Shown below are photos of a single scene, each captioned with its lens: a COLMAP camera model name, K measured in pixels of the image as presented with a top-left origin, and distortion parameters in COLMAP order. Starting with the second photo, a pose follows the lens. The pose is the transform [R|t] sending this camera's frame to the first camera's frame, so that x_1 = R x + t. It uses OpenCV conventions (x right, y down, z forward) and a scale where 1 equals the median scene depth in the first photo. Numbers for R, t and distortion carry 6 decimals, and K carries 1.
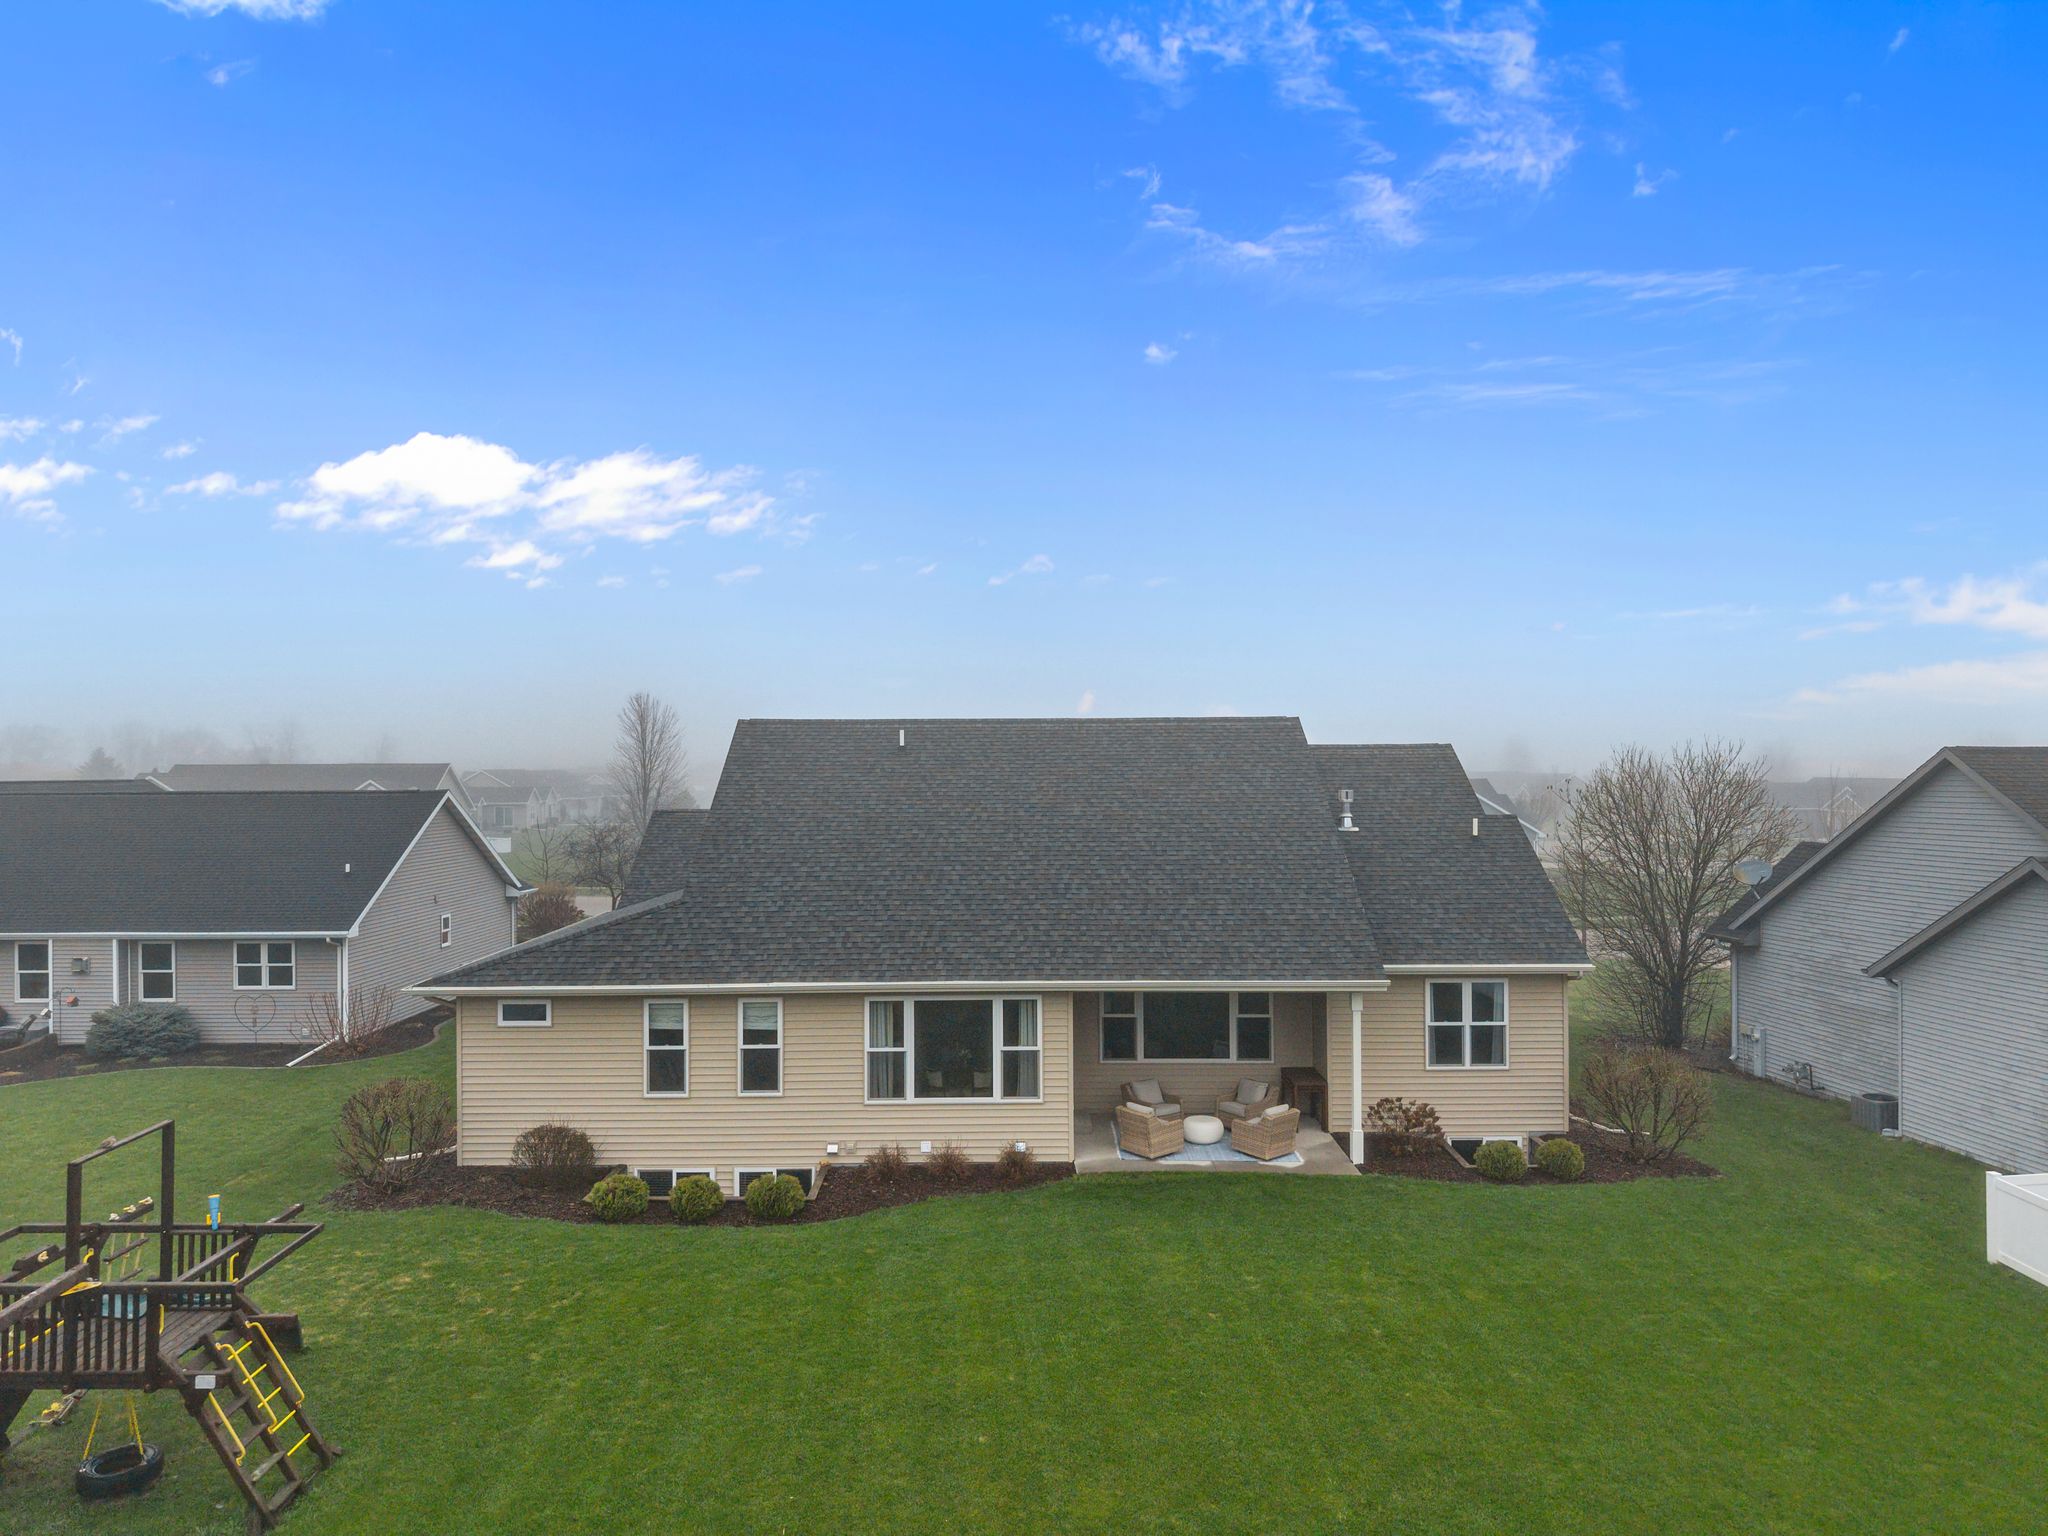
lens RADIAL K [[1357.8, 0, 1024.0], [0, 1357.8, 768.0], [0, 0, 1]] dist [0.082519, -0.138460]
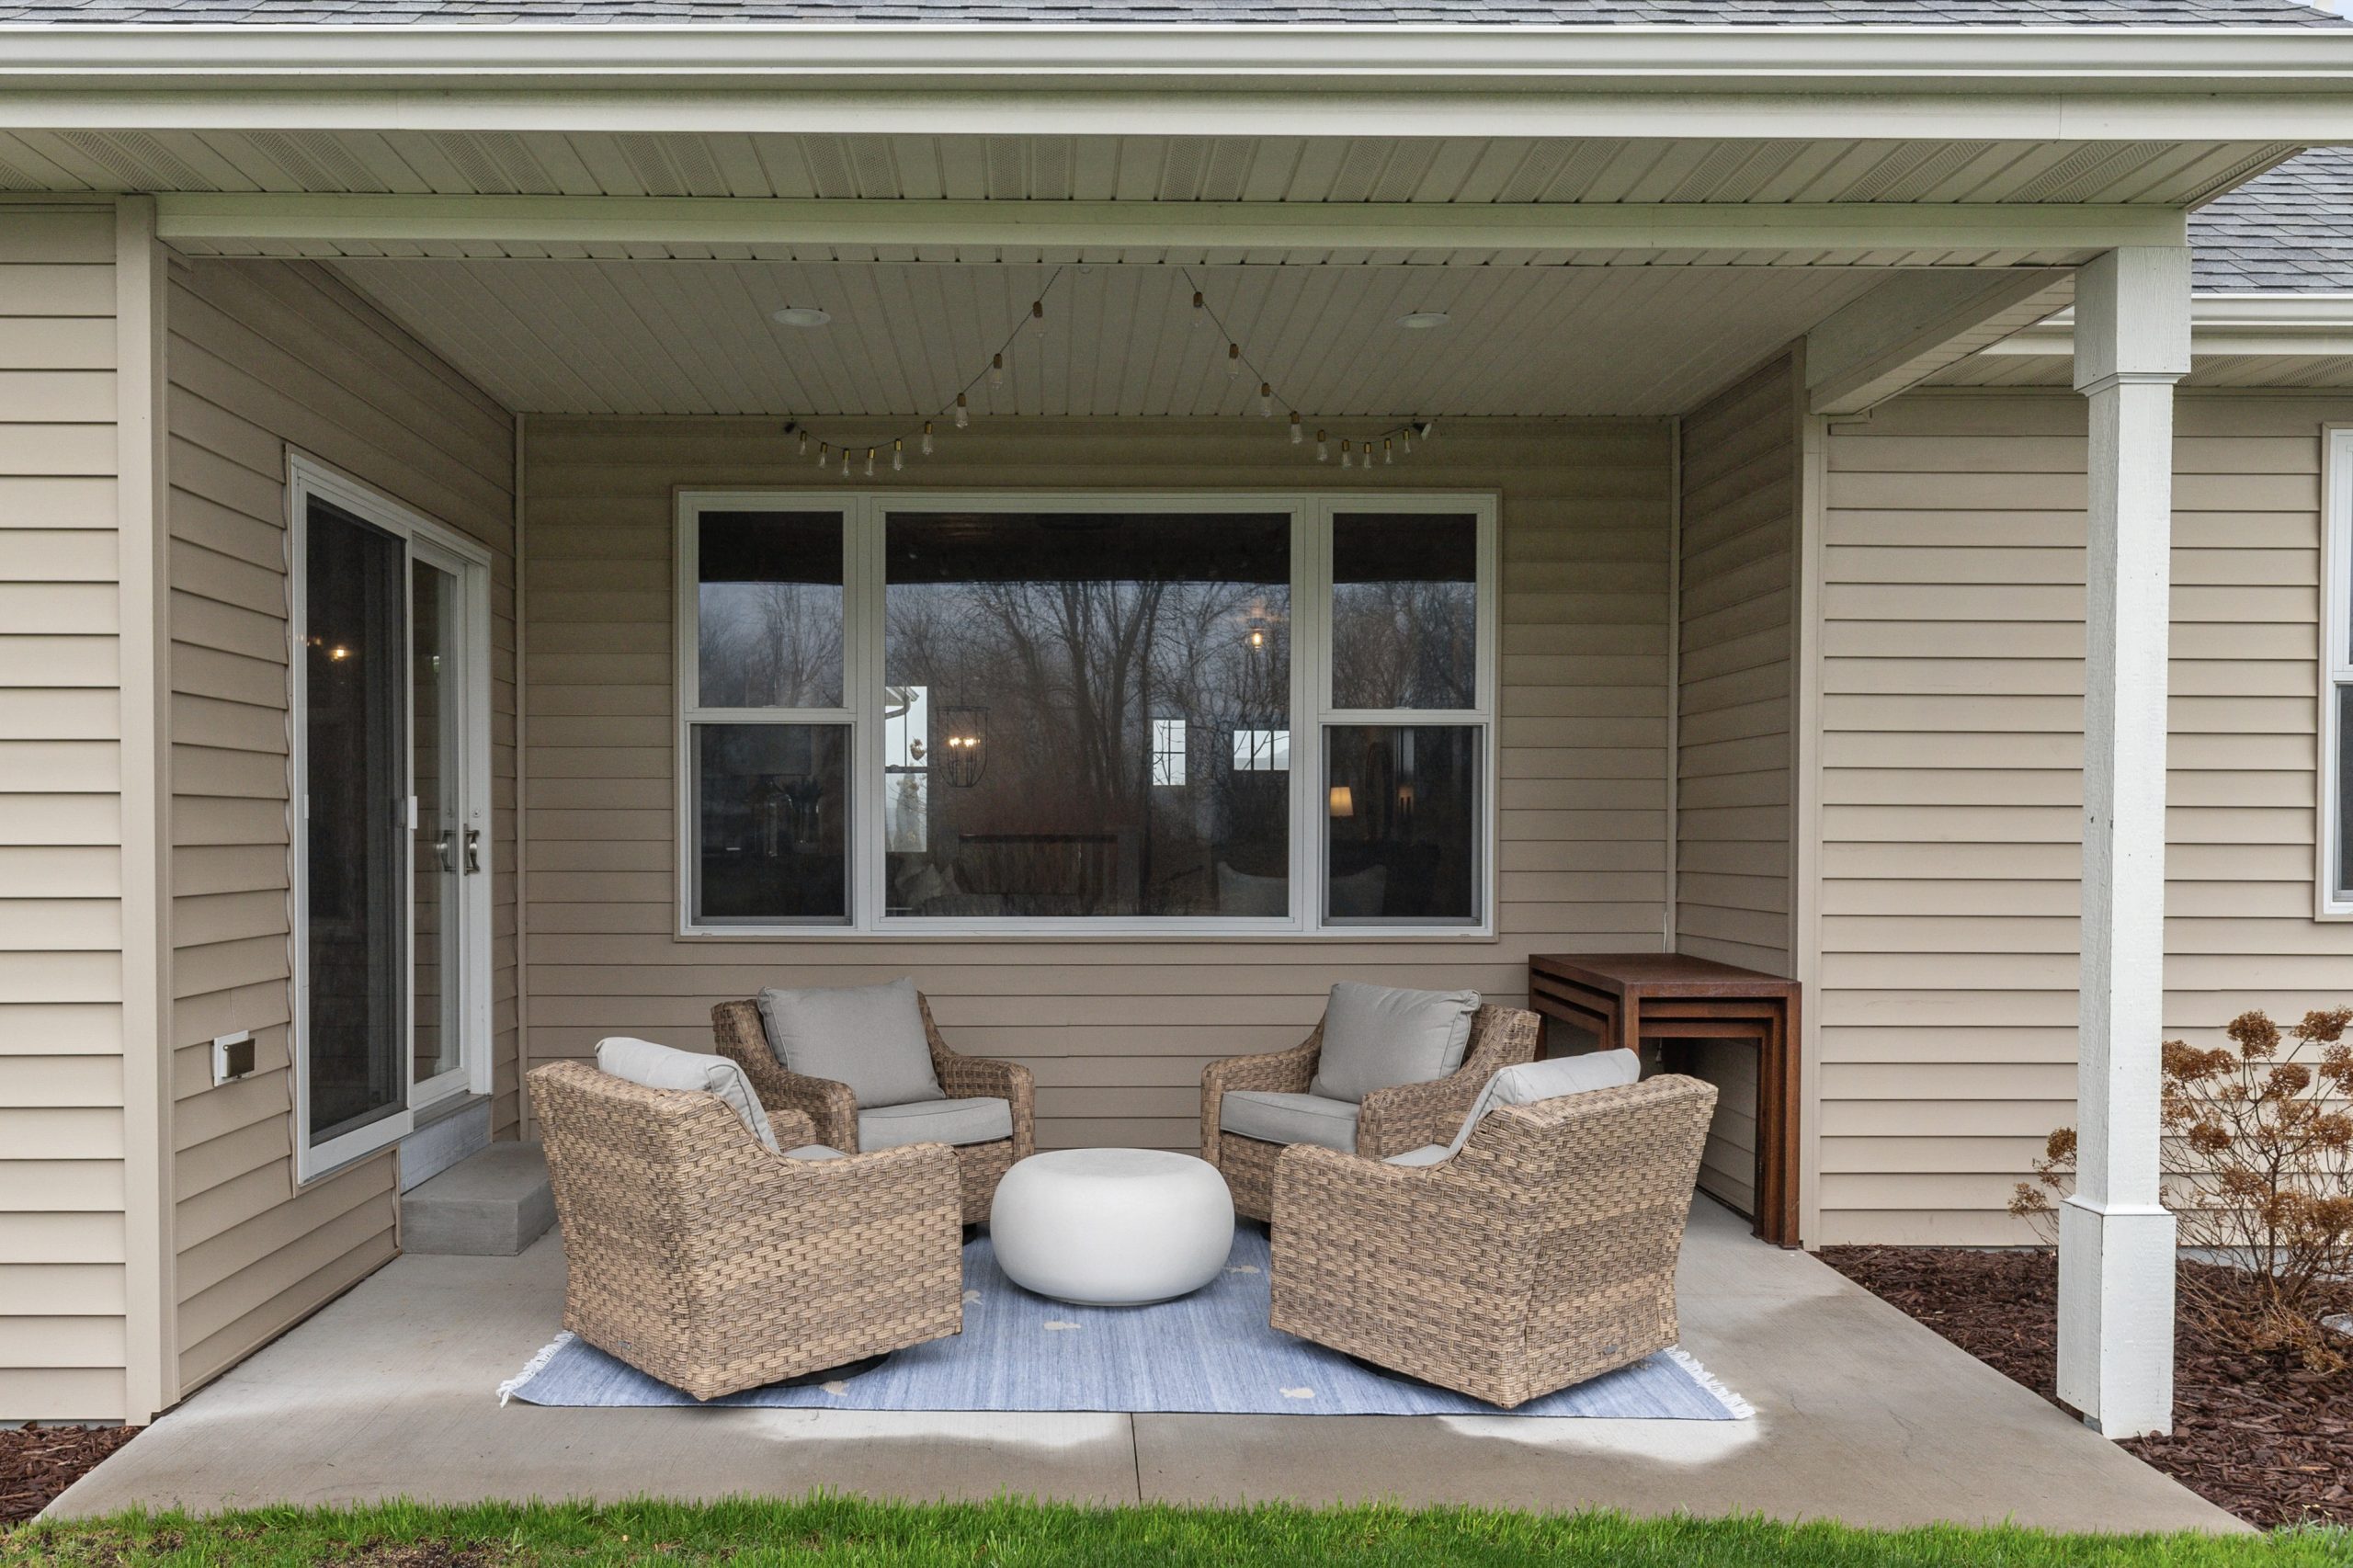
lens RADIAL K [[1820.2, 0, 1052.1], [0, 1820.2, 855.7], [0, 0, 1]] dist [0.002397, -0.000944]
pose [[0.999980, 0.003481, -0.005355, 0.130564], [-0.003397, 0.999873, 0.015575, 0.225530], [0.005409, -0.015557, 0.999864, 0.809746]]
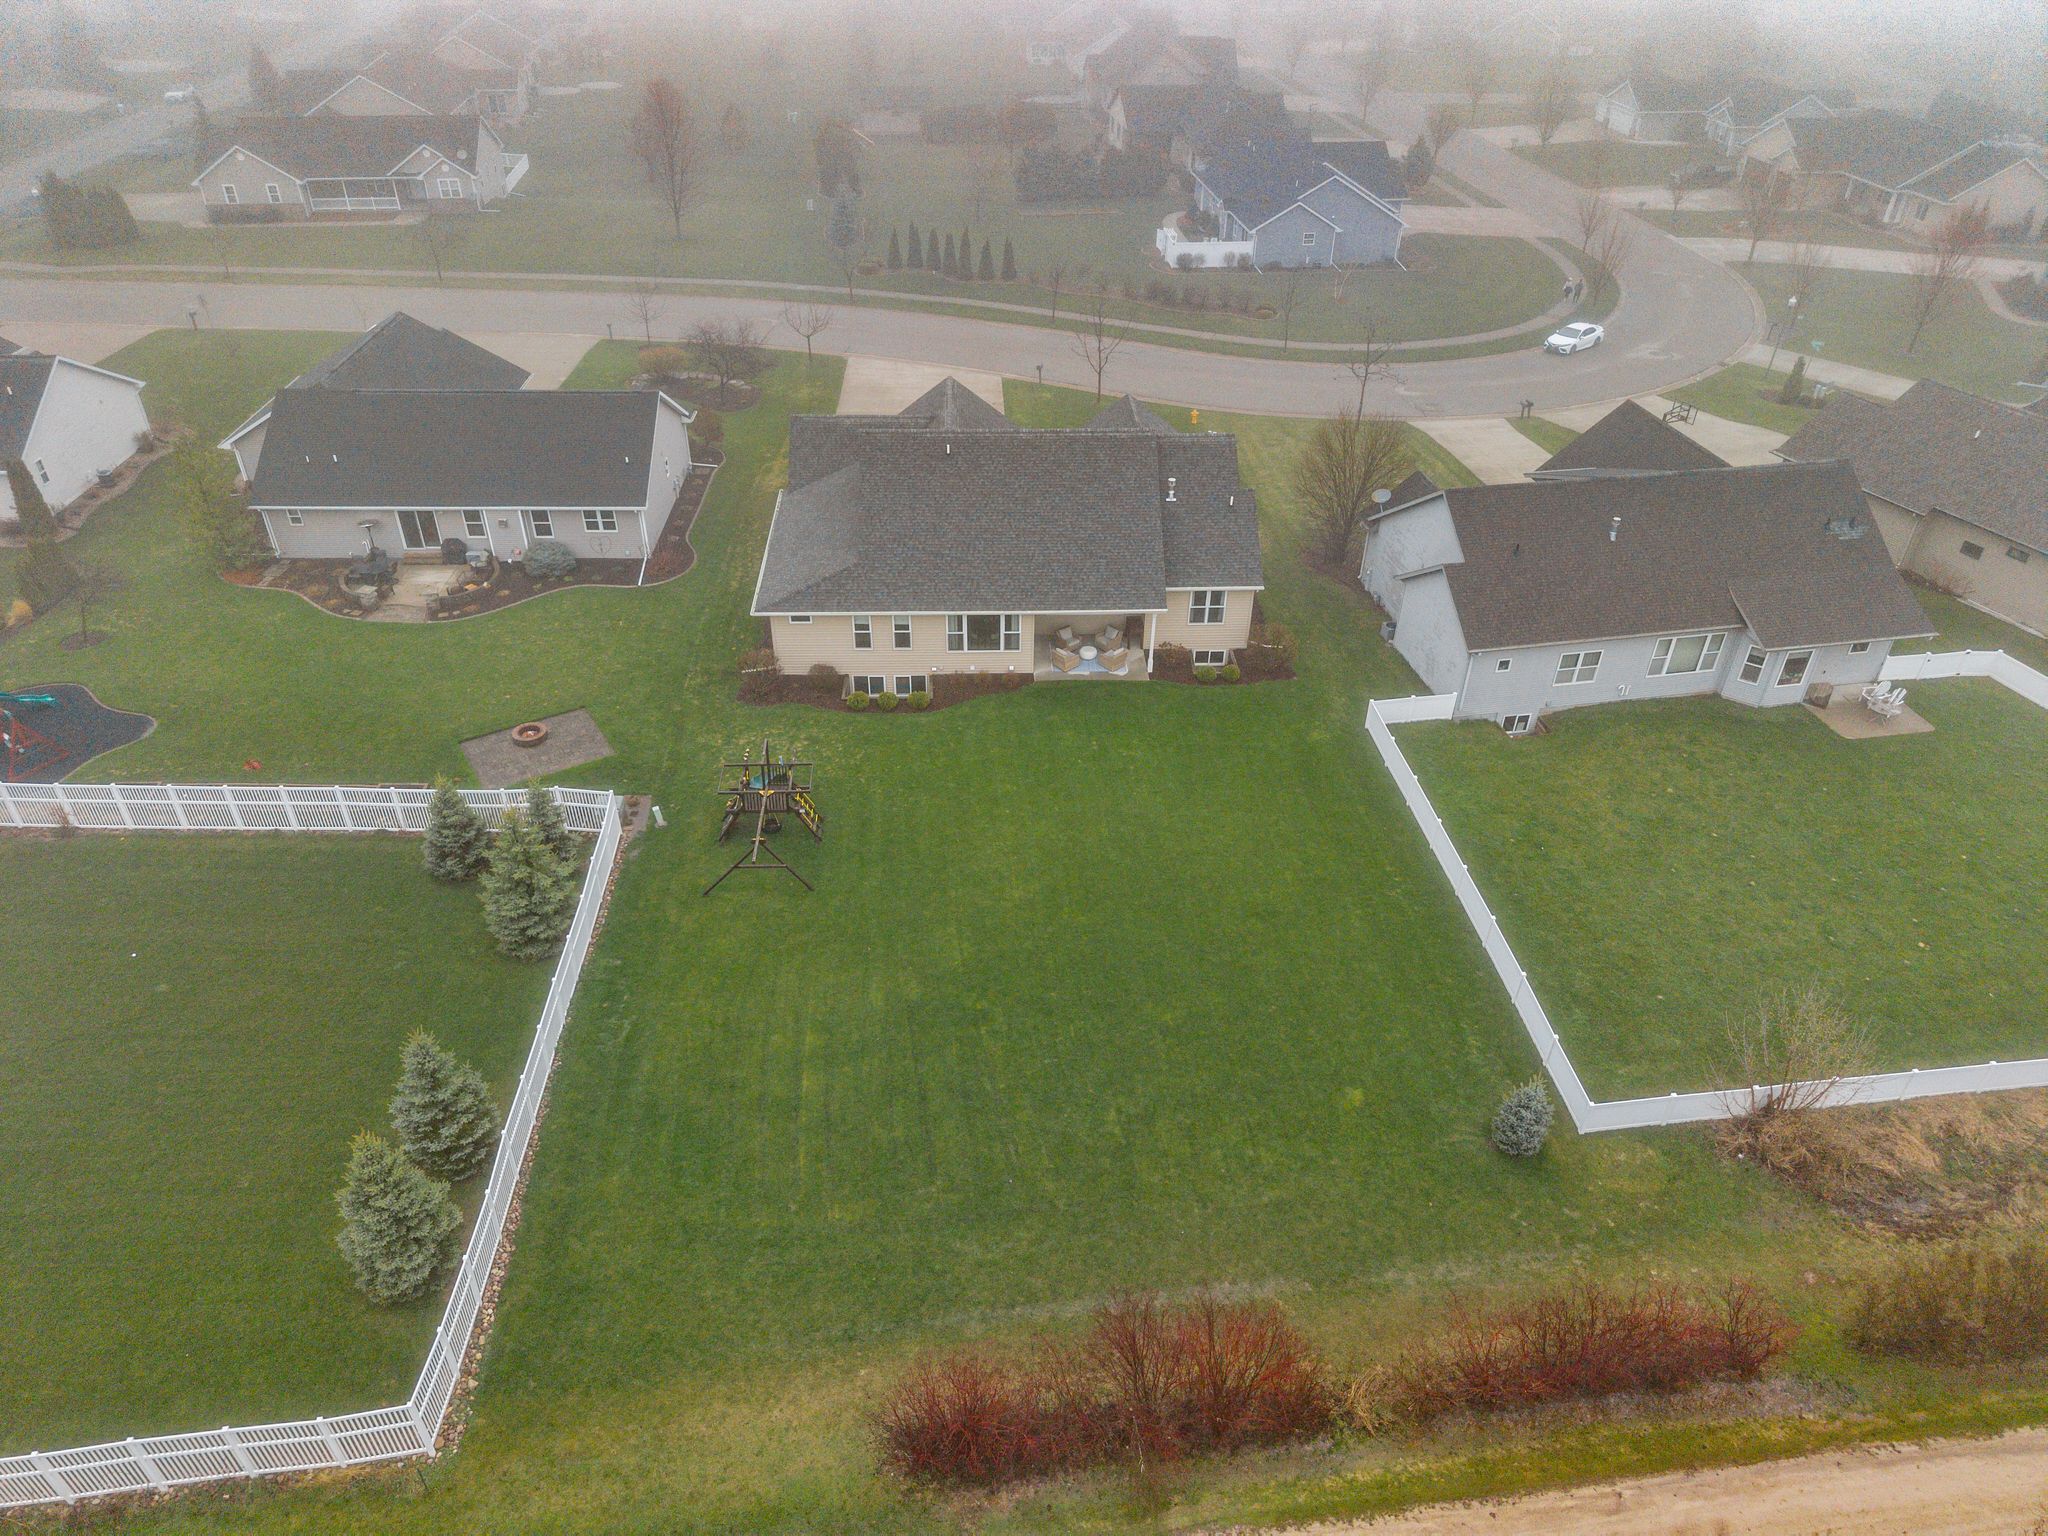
lens RADIAL K [[1357.8, 0, 1024.0], [0, 1357.8, 768.0], [0, 0, 1]] dist [0.082519, -0.138460]
pose [[0.999182, -0.003798, 0.040265, -0.077747], [-0.020375, 0.812746, 0.582262, -0.976541], [-0.034937, -0.582606, 0.812004, -1.053921]]
